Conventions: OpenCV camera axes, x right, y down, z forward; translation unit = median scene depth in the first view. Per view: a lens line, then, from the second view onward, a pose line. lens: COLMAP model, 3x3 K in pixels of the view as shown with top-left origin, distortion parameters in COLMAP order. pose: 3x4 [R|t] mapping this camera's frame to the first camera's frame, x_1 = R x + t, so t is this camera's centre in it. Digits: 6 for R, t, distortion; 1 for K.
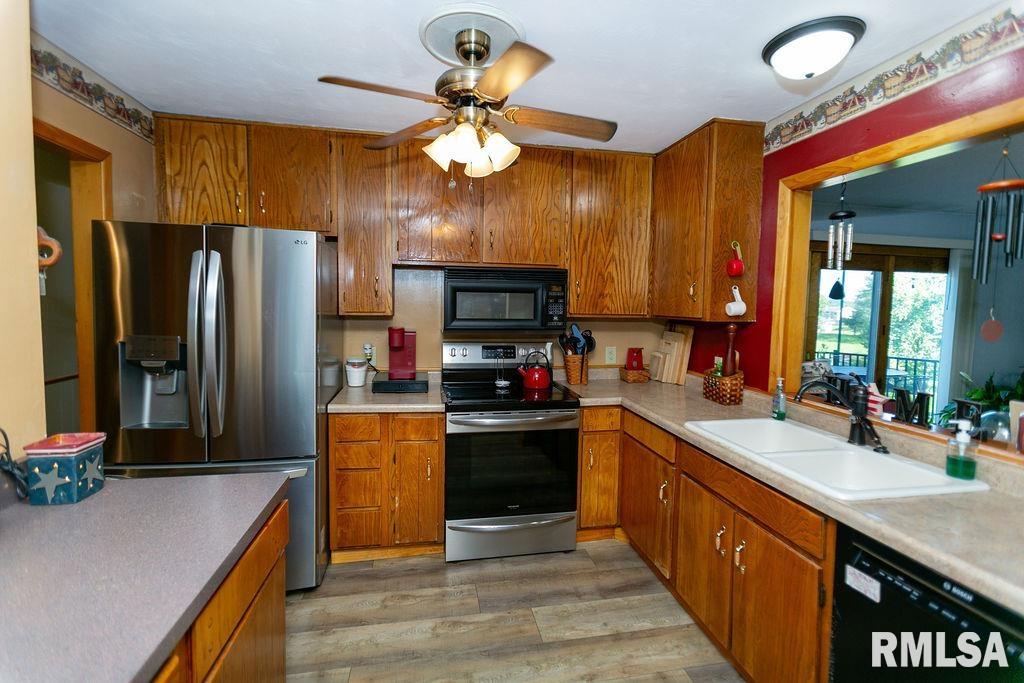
lens RADIAL K [[458.0, 0, 514.3], [0, 458.0, 334.3], [0, 0, 1]] dist [-0.002407, 0.002217]
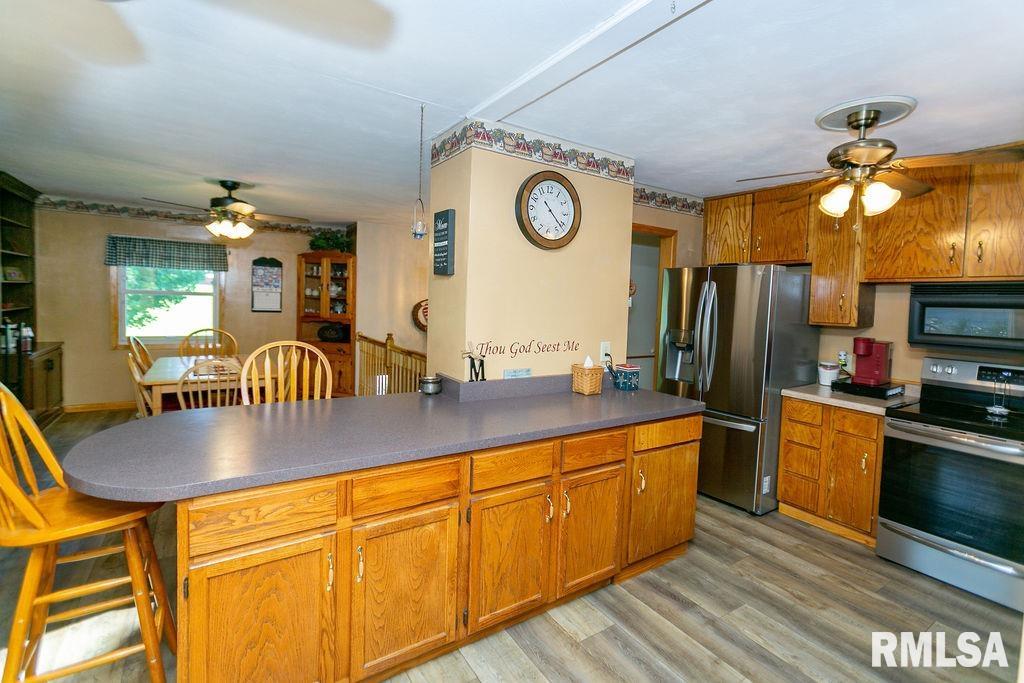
lens RADIAL K [[458.0, 0, 512.6], [0, 458.0, 335.5], [0, 0, 1]] dist [-0.002407, 0.002217]
pose [[0.387700, 0.068481, -0.919238, 0.509086], [-0.087802, 0.995446, 0.037127, 0.015700], [0.917594, 0.066317, 0.391947, -0.266809]]
